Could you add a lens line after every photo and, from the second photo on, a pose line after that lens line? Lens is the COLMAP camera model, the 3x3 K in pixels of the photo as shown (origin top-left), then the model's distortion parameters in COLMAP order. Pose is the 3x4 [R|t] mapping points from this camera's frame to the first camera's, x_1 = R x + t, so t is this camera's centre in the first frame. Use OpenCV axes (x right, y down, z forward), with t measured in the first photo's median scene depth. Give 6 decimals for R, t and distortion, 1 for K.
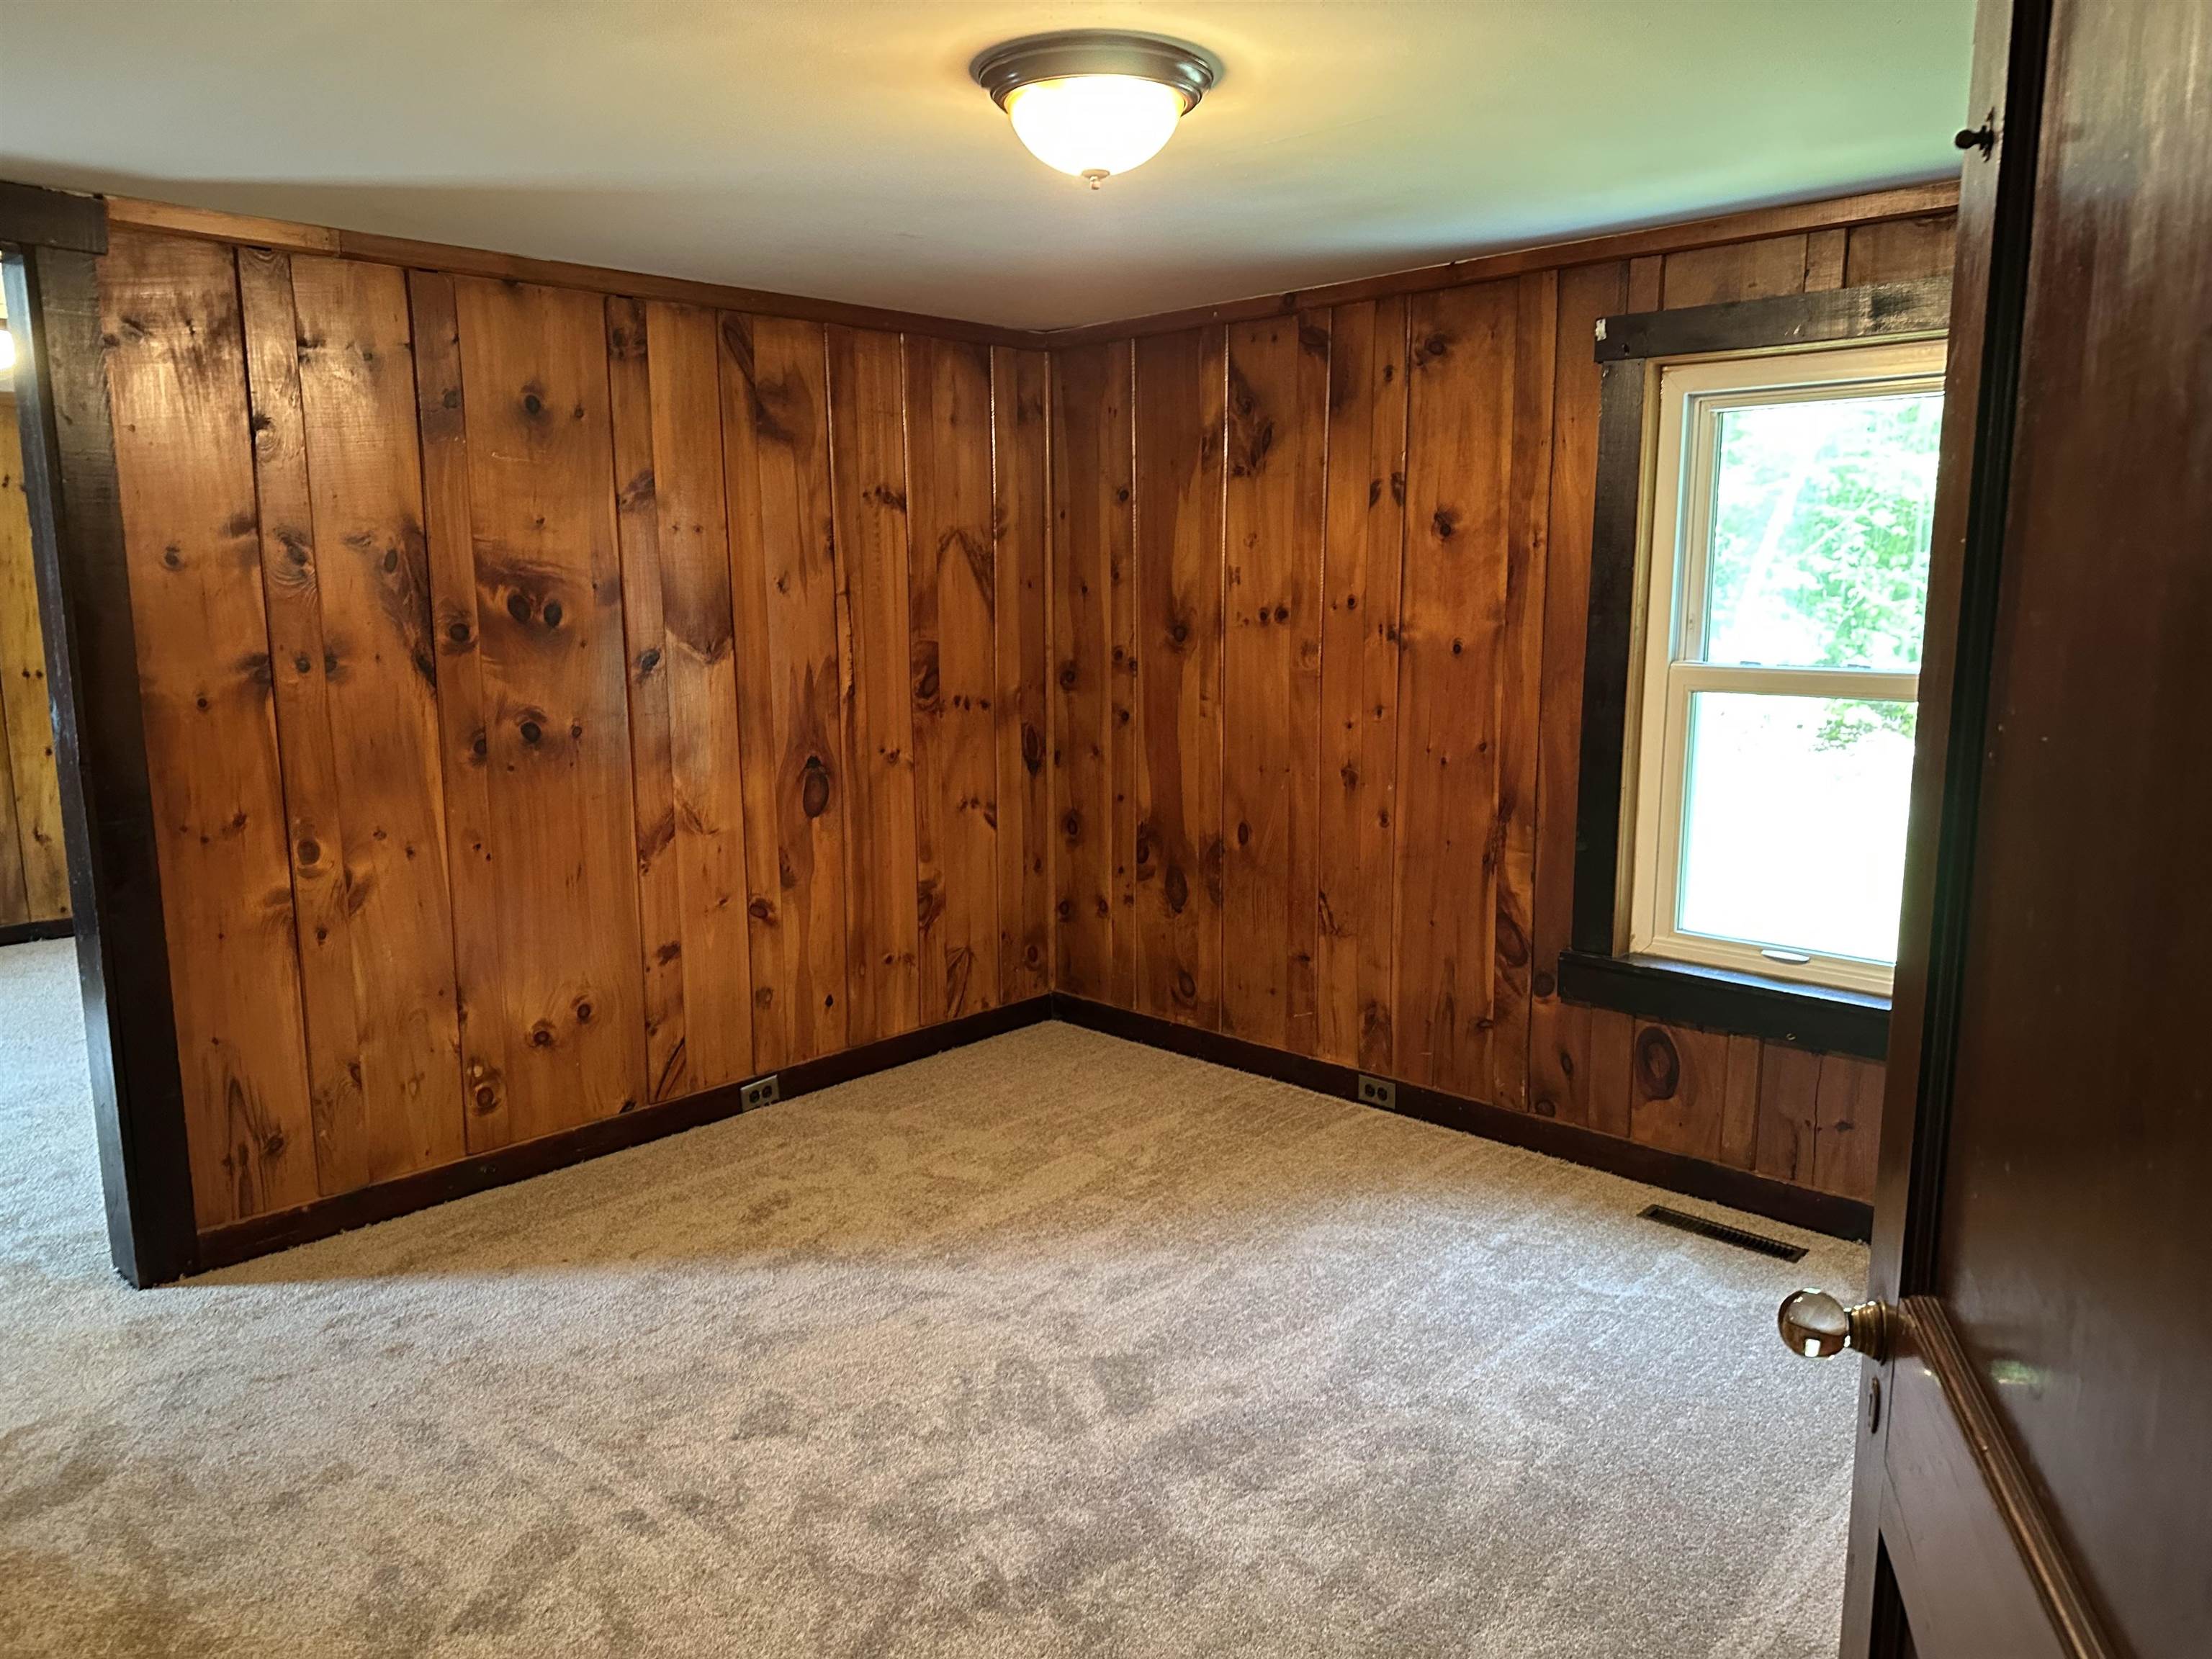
lens RADIAL K [[1549.5, 0, 1104.2], [0, 1549.5, 835.9], [0, 0, 1]] dist [0.093004, -0.131941]
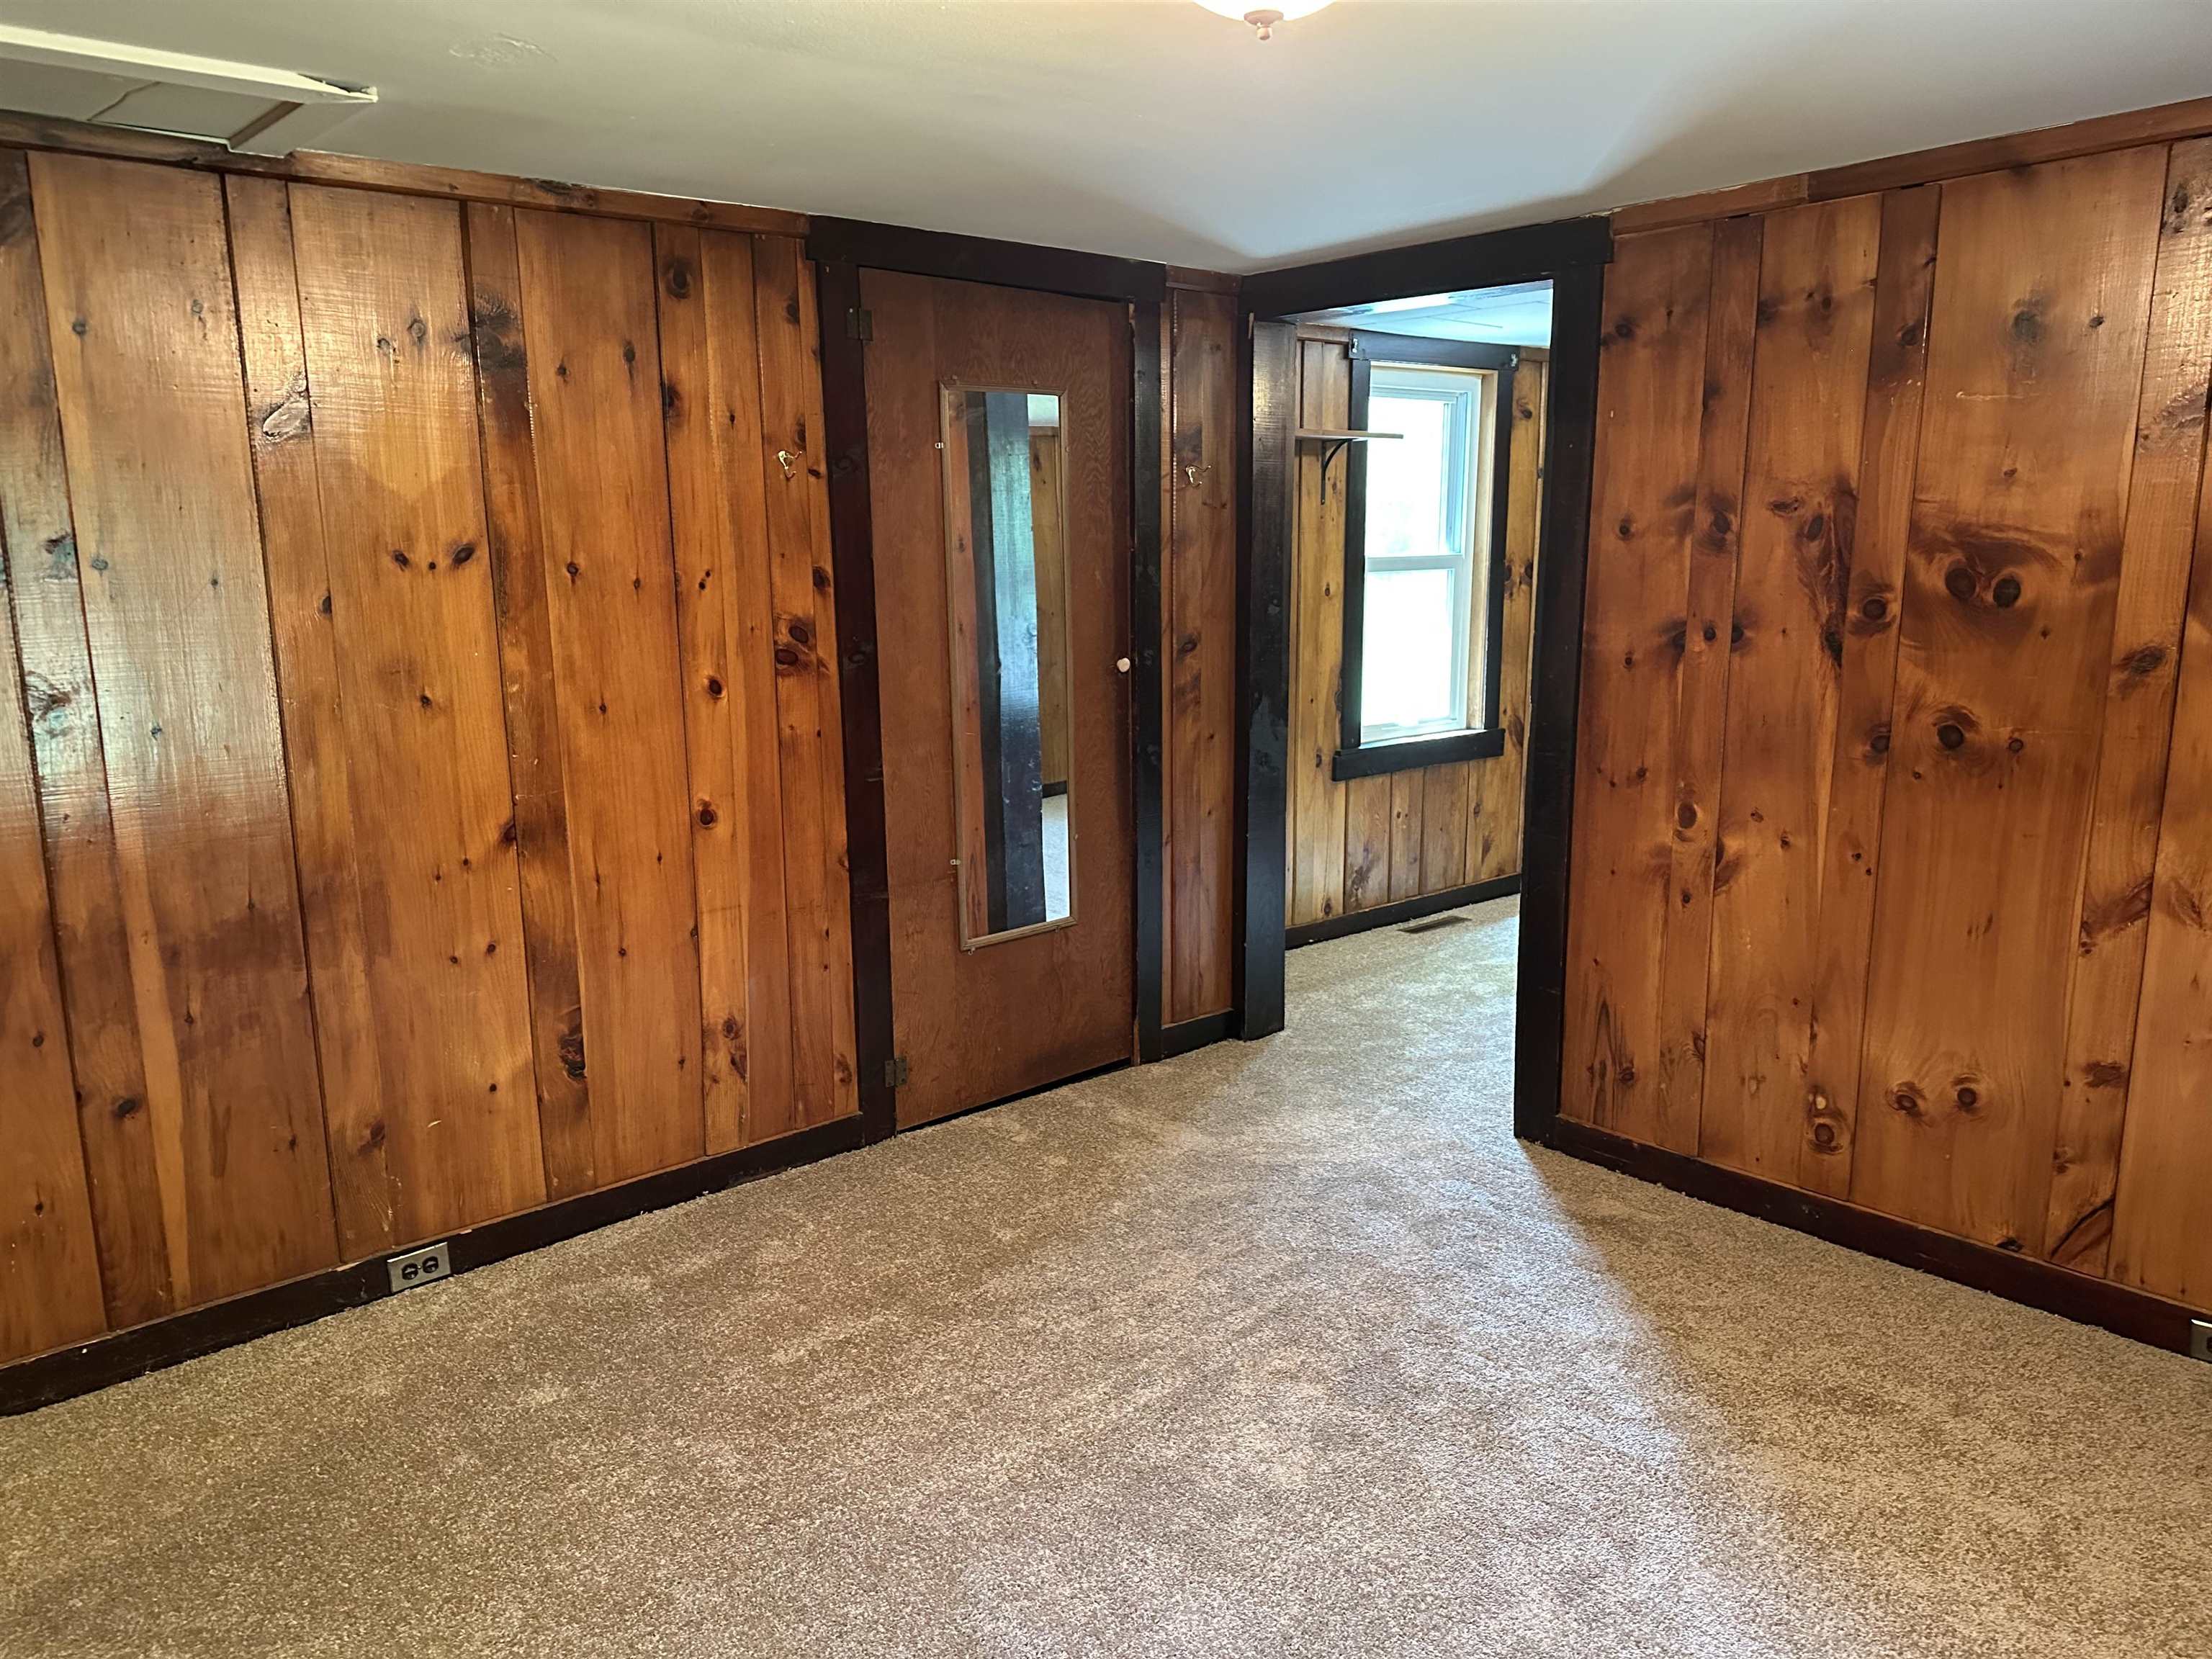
lens RADIAL K [[1549.5, 0, 1104.2], [0, 1549.5, 835.9], [0, 0, 1]] dist [0.093004, -0.131941]
pose [[-0.084977, 0.194577, -0.977199, 0.500875], [-0.154246, 0.966355, 0.205831, -0.122869], [0.984371, 0.168220, -0.052105, 0.653005]]
